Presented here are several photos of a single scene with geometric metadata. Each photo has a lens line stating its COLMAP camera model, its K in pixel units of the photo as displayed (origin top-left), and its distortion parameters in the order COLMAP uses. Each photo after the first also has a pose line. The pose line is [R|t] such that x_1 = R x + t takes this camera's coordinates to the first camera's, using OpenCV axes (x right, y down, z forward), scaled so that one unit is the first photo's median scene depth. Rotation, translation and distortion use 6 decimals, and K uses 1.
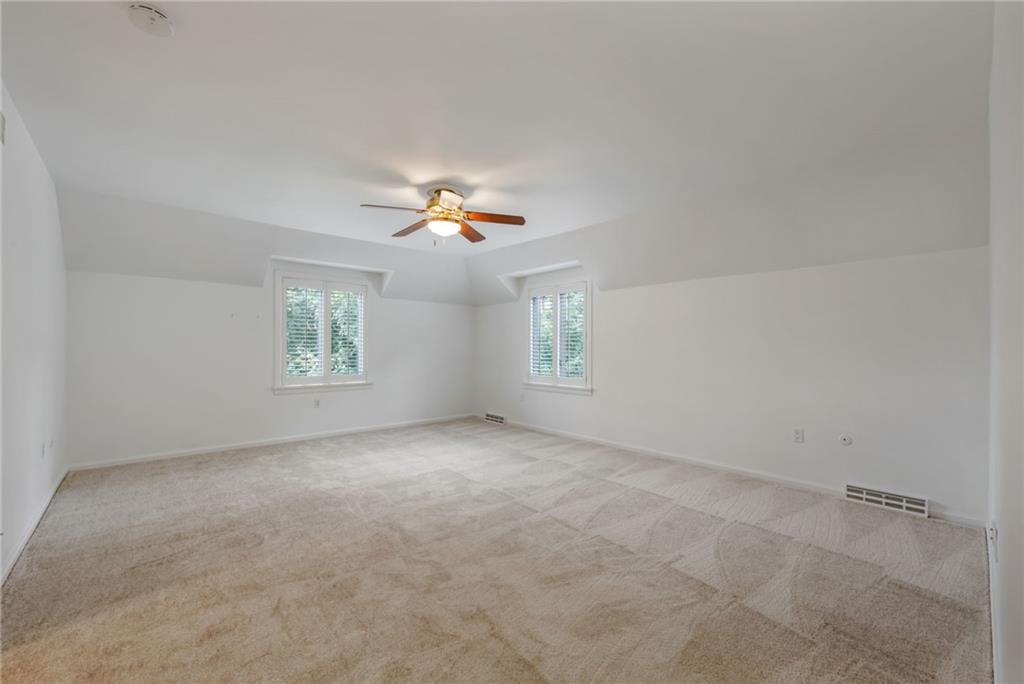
lens RADIAL K [[420.6, 0, 509.1], [0, 420.6, 341.8], [0, 0, 1]] dist [0.001458, 0.000131]
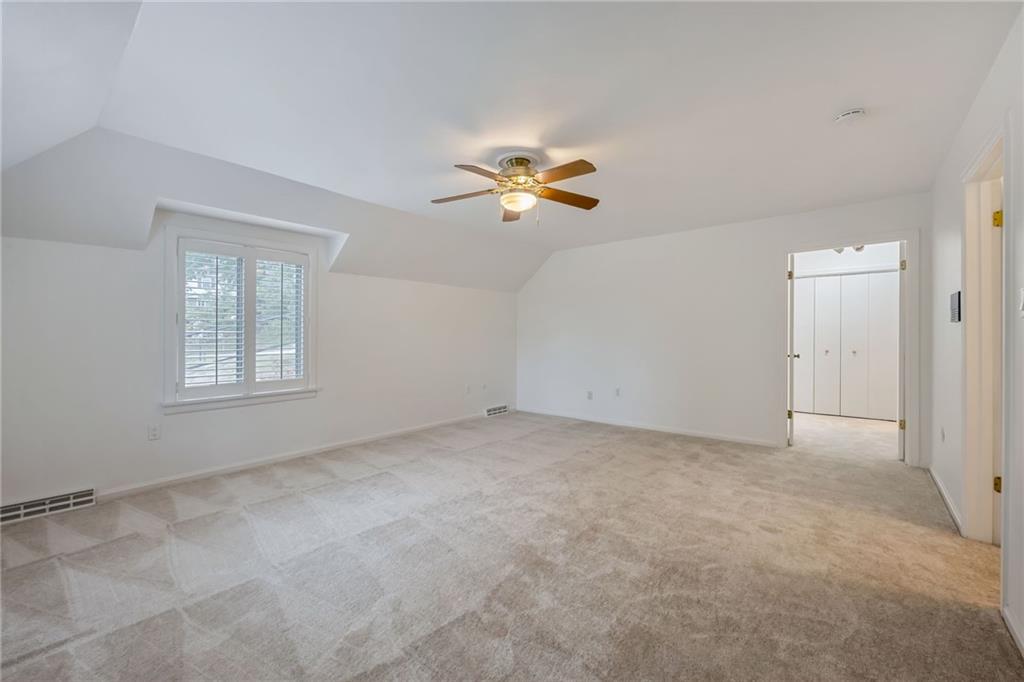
lens RADIAL K [[420.6, 0, 509.1], [0, 420.6, 340.8], [0, 0, 1]] dist [0.001458, 0.000131]
pose [[-0.142284, -0.015429, 0.989706, -0.181833], [-0.007714, 0.999865, 0.014479, 0.000514], [-0.989796, -0.005574, -0.142384, 0.198841]]
